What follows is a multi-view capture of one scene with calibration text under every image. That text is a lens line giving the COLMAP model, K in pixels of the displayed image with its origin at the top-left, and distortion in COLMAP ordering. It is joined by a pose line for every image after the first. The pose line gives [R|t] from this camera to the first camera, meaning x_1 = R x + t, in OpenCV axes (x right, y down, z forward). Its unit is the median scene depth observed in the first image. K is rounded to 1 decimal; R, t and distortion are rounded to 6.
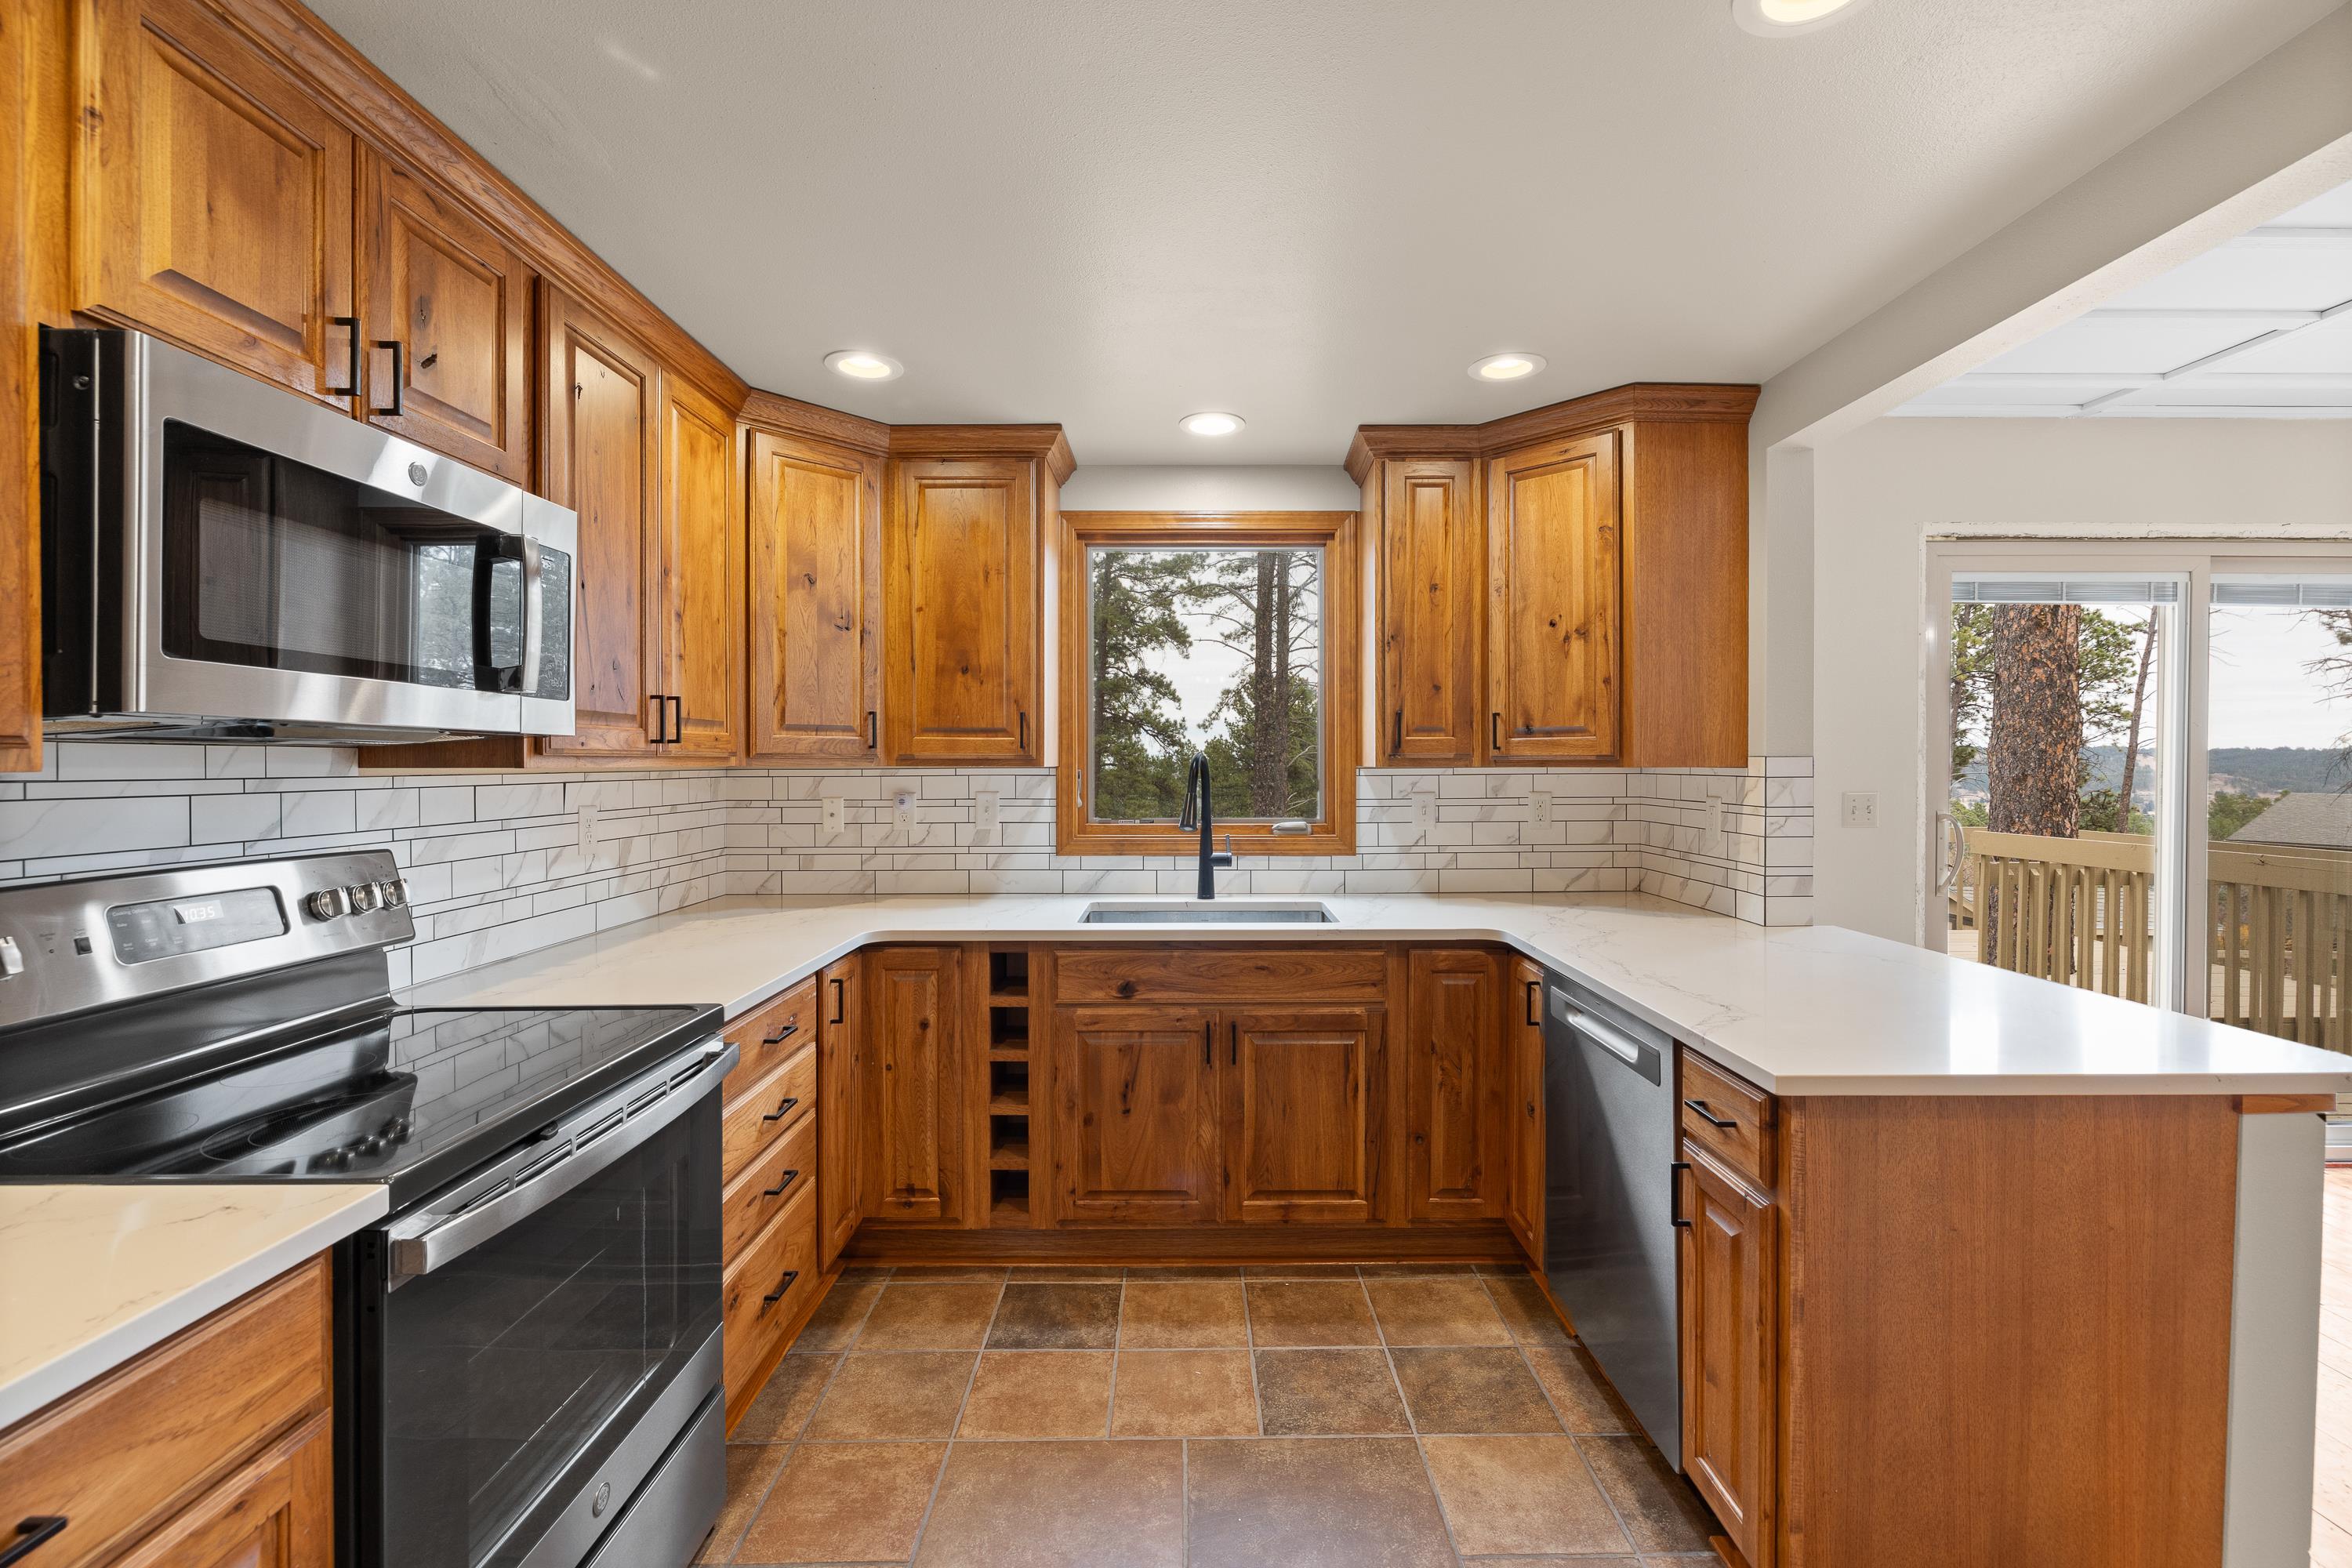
lens RADIAL K [[1017.1, 0, 1194.7], [0, 1017.1, 770.1], [0, 0, 1]] dist [-0.004212, -0.000305]
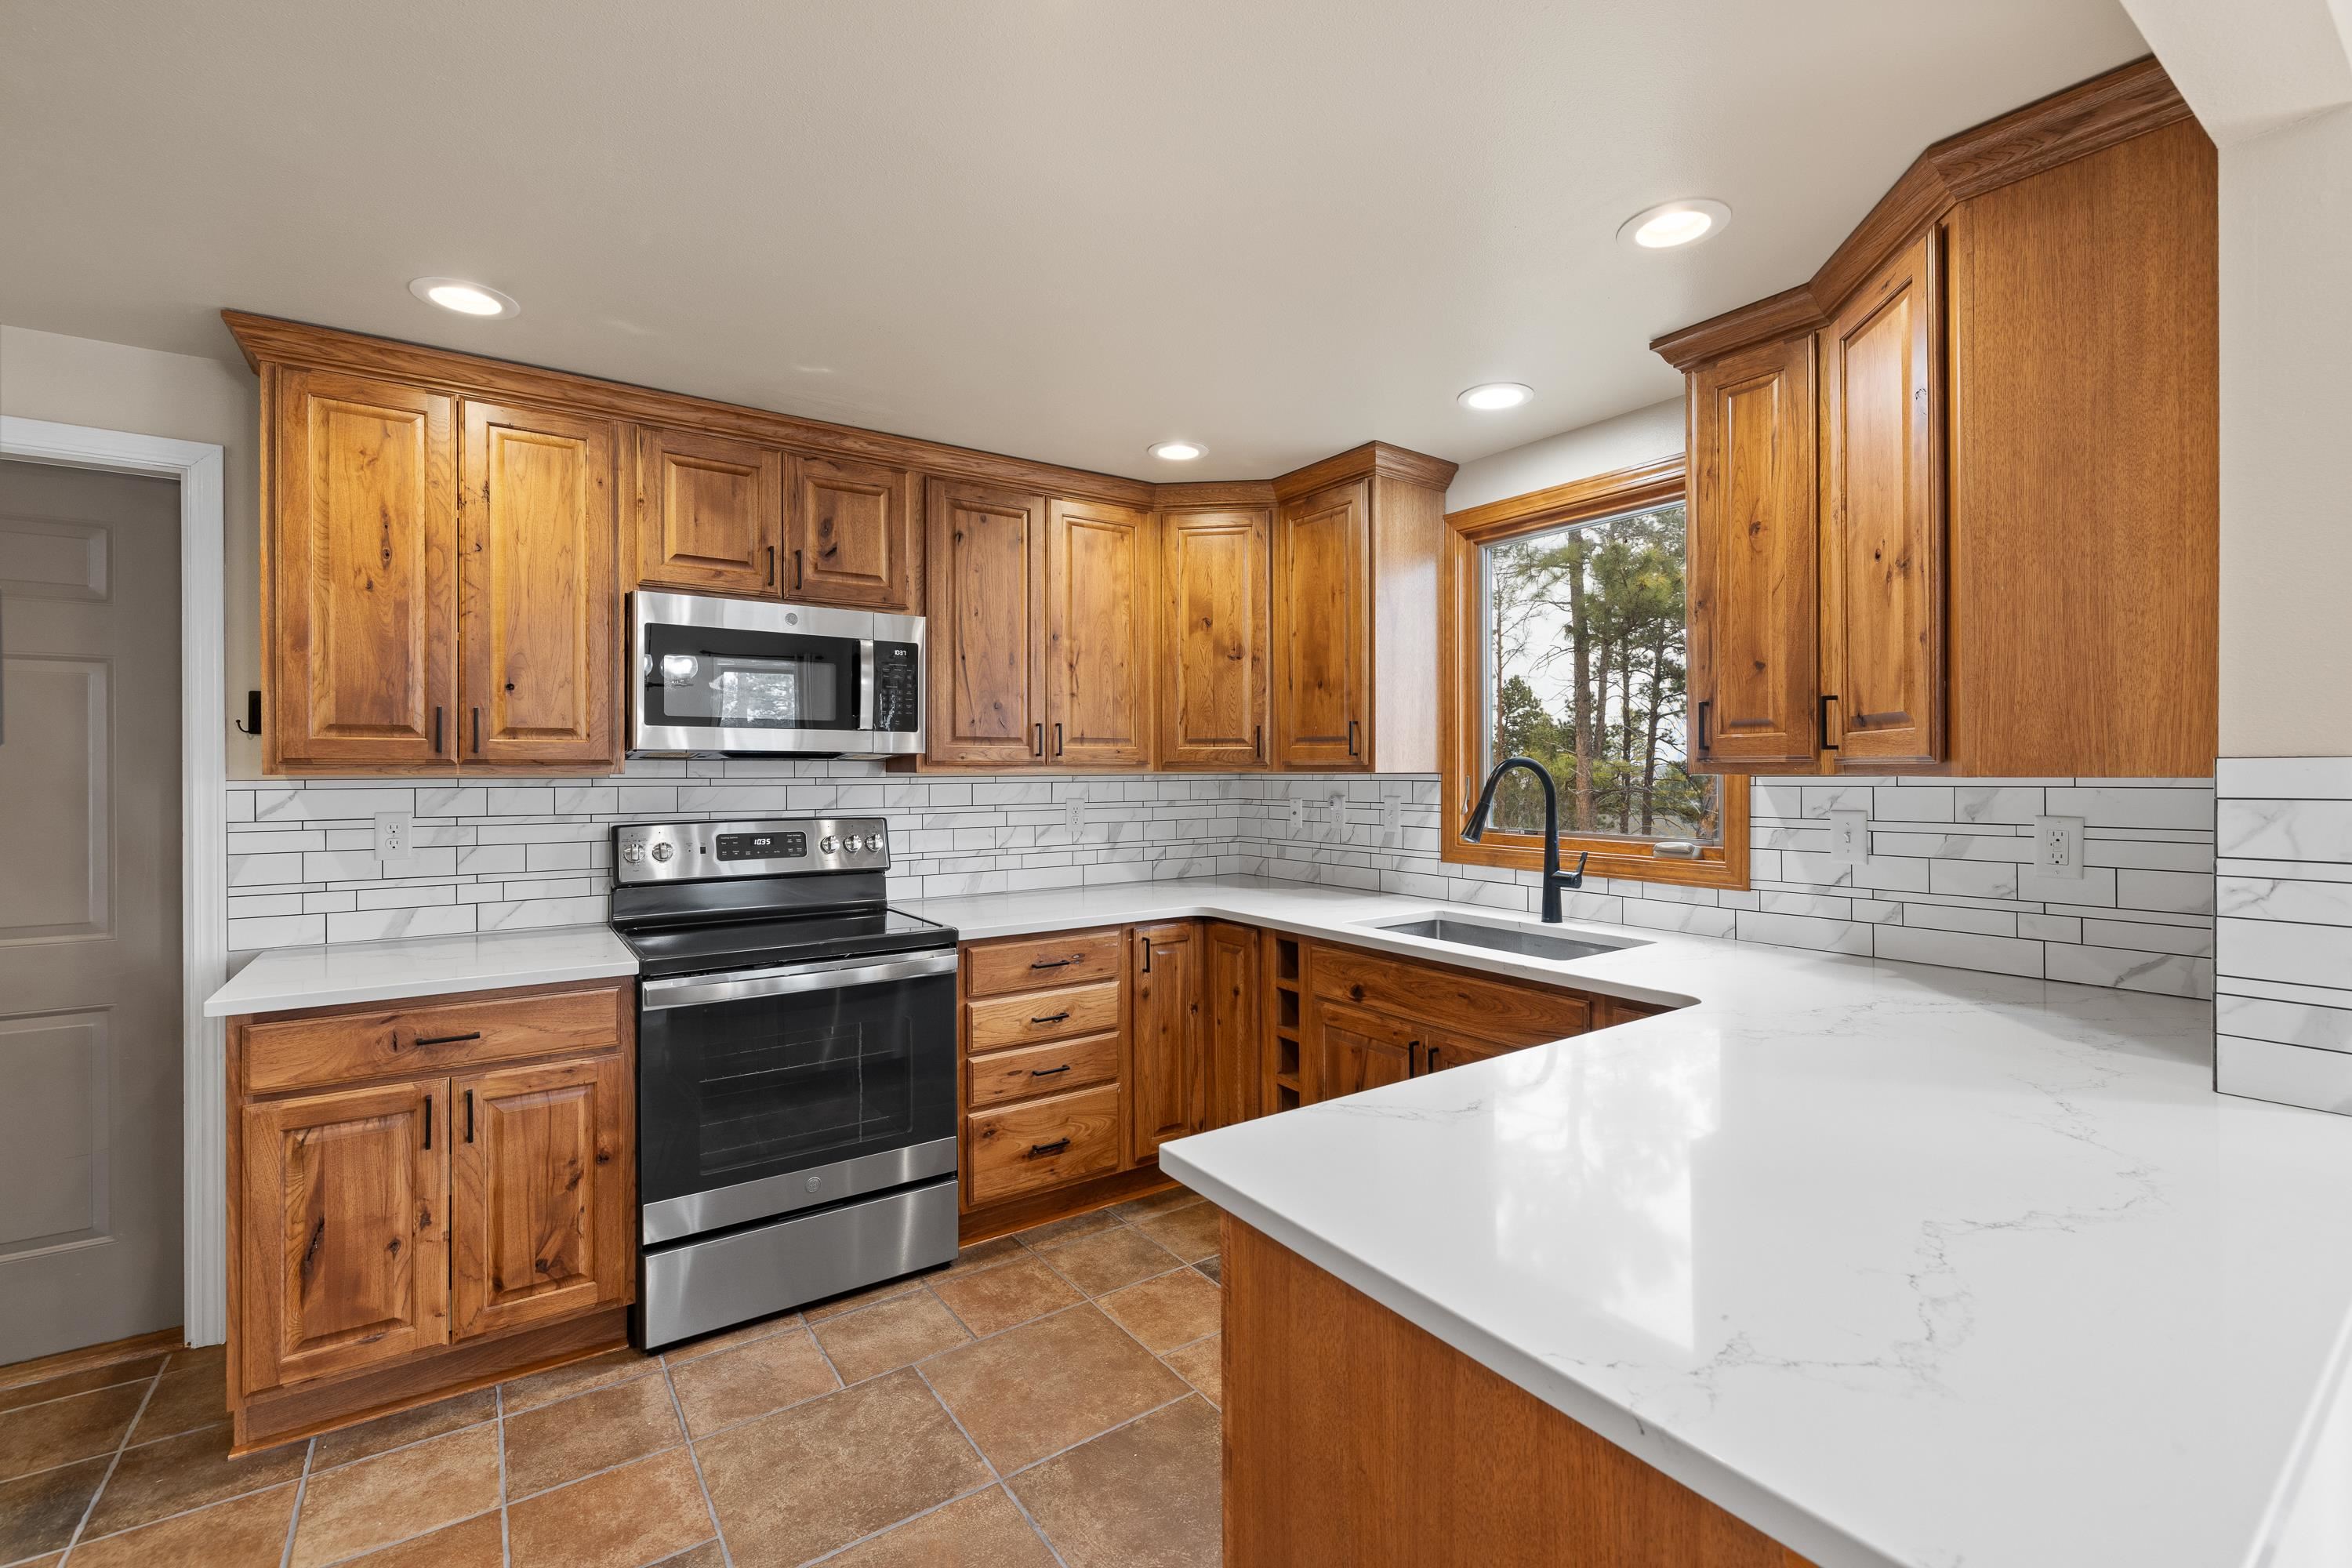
lens RADIAL K [[1017.1, 0, 1191.8], [0, 1017.1, 773.8], [0, 0, 1]] dist [-0.004212, -0.000305]
pose [[0.570110, 0.004078, -0.821558, 0.602957], [-0.004276, 0.999989, 0.001996, -0.003418], [0.821557, 0.002375, 0.570121, 0.256386]]
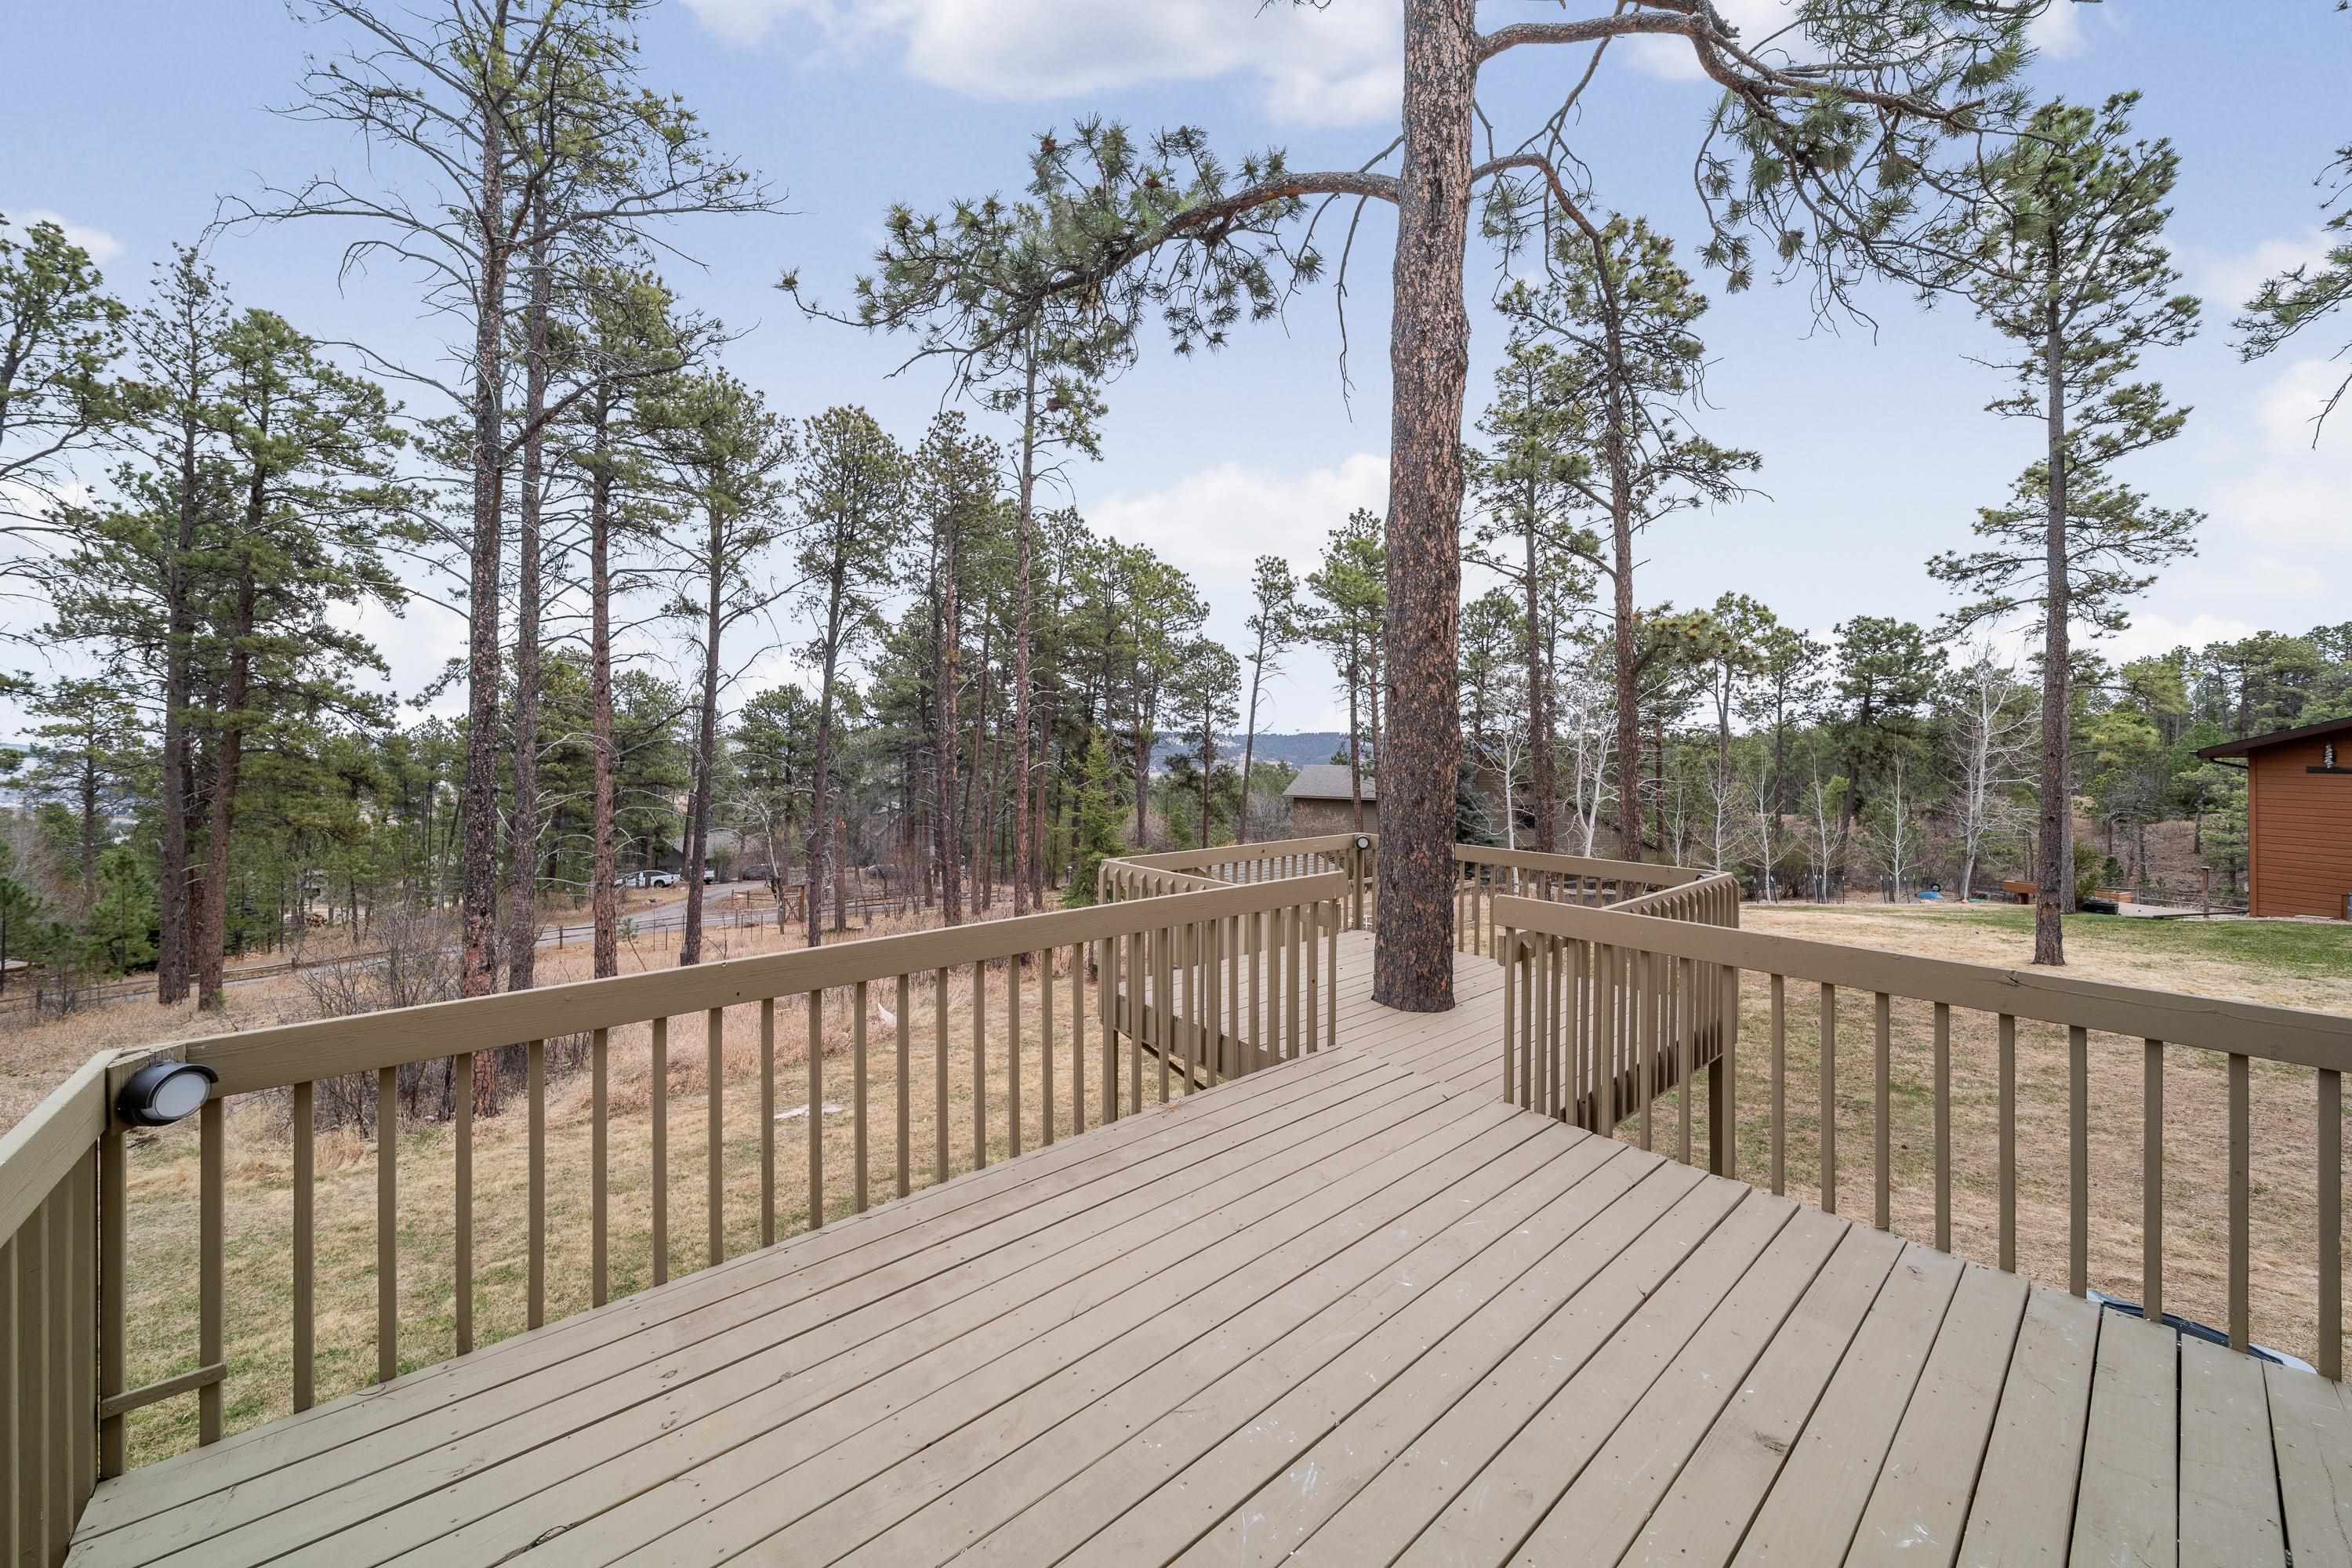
lens RADIAL K [[845.5, 0, 1178.1], [0, 845.5, 747.8], [0, 0, 1]] dist [-0.001374, -0.000157]
pose [[0.759955, -0.000819, 0.649975, 0.354978], [0.000380, 1.000000, 0.000814, -0.100563], [-0.649975, -0.000372, 0.759955, 1.337886]]
